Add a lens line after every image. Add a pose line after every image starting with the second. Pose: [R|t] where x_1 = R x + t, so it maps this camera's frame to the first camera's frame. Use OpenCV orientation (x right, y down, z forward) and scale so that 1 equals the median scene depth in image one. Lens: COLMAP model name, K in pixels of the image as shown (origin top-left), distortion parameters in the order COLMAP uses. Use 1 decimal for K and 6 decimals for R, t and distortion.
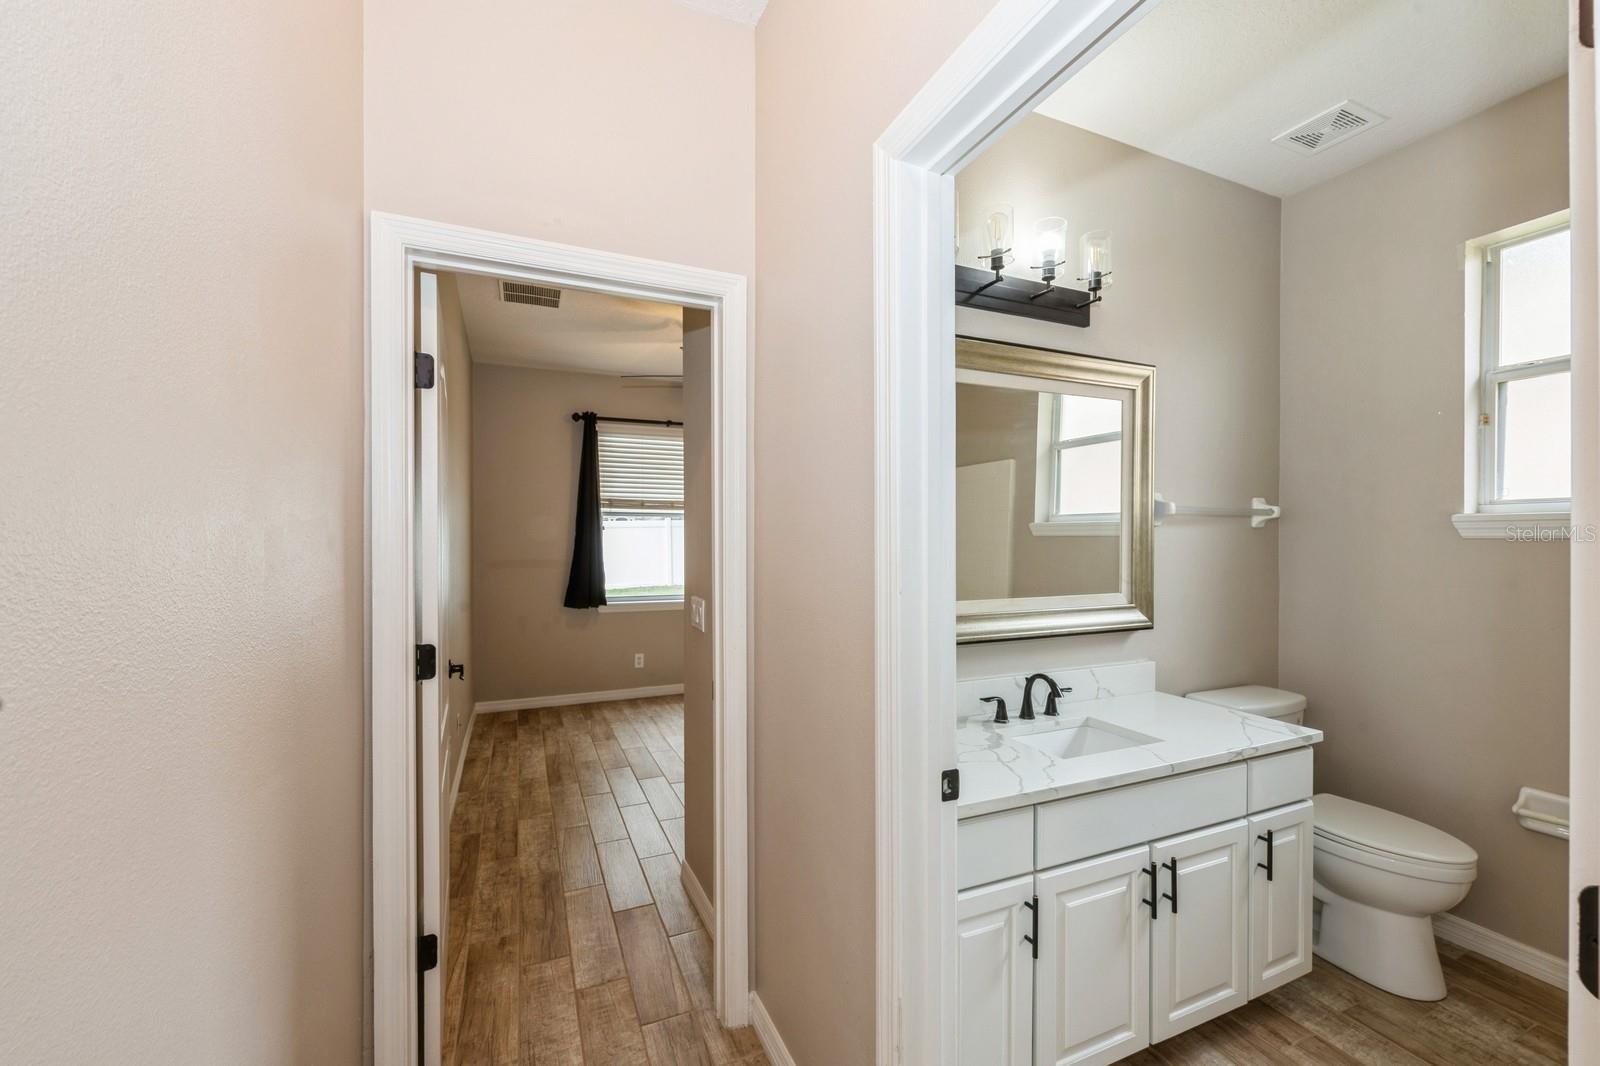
lens RADIAL K [[637.0, 0, 808.3], [0, 637.0, 544.3], [0, 0, 1]] dist [-0.000172, -0.001128]
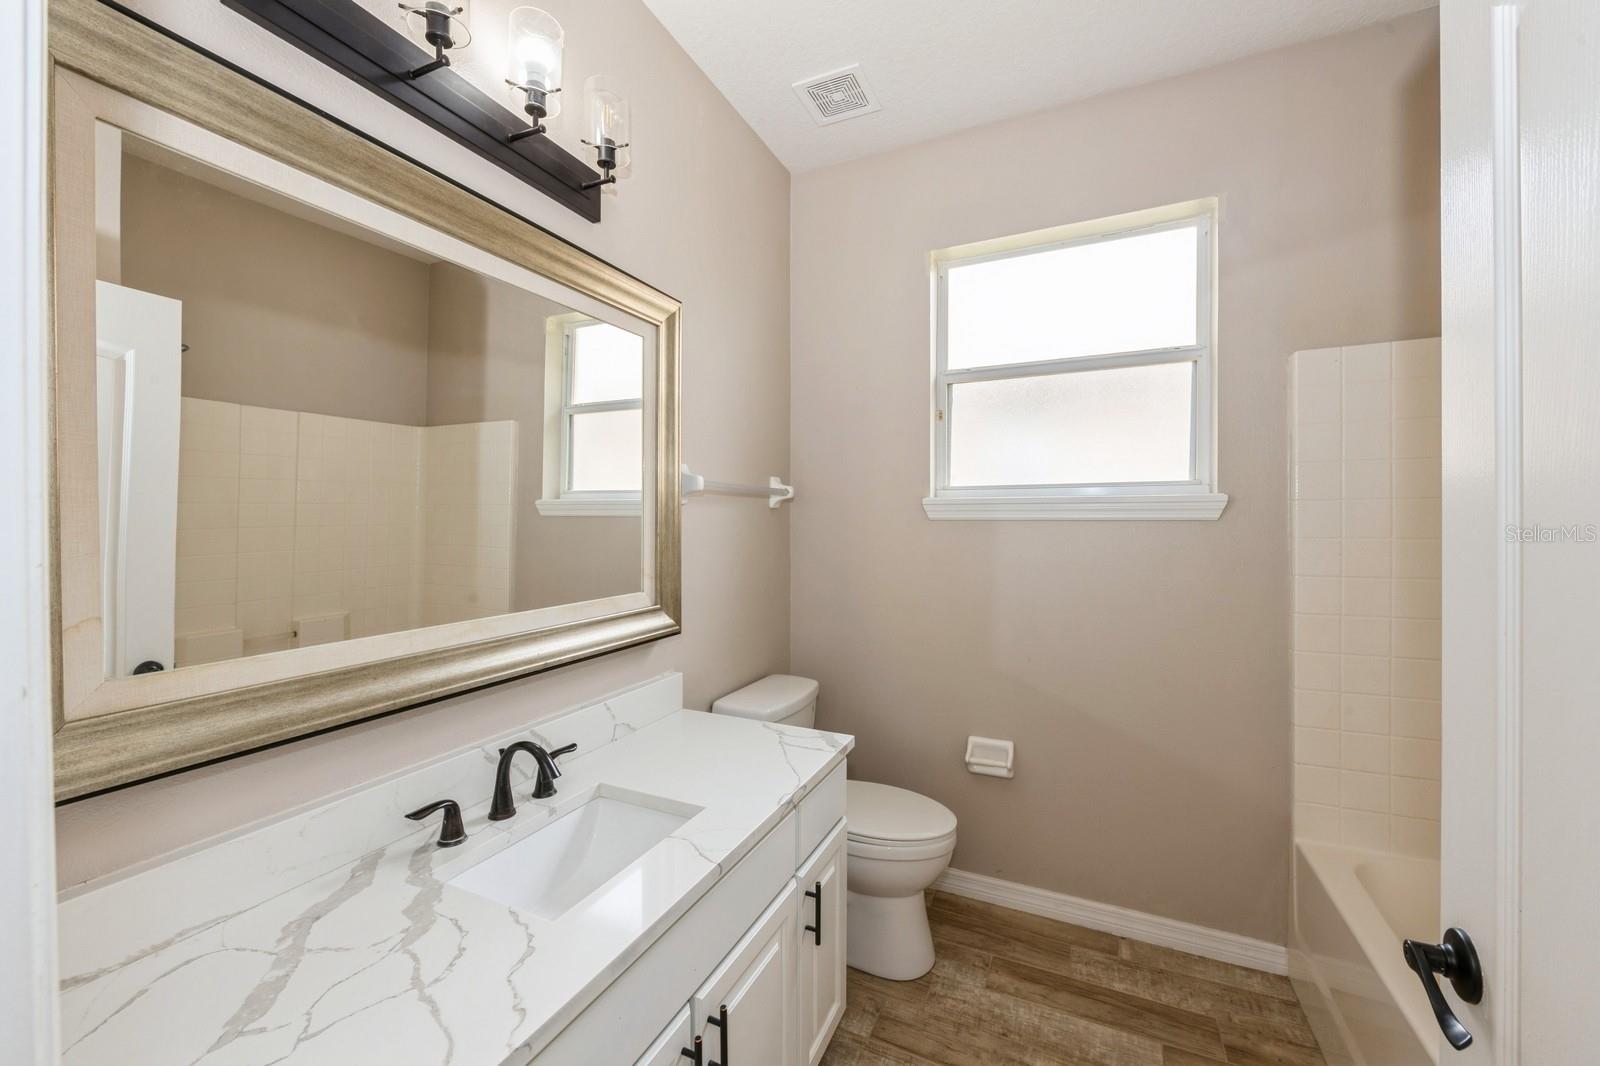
lens RADIAL K [[637.0, 0, 806.2], [0, 637.0, 525.1], [0, 0, 1]] dist [-0.000172, -0.001128]
pose [[0.757725, -0.006058, 0.652546, 0.161164], [0.005761, 0.999980, 0.002594, -0.004438], [-0.652548, 0.001794, 0.757745, 0.335270]]
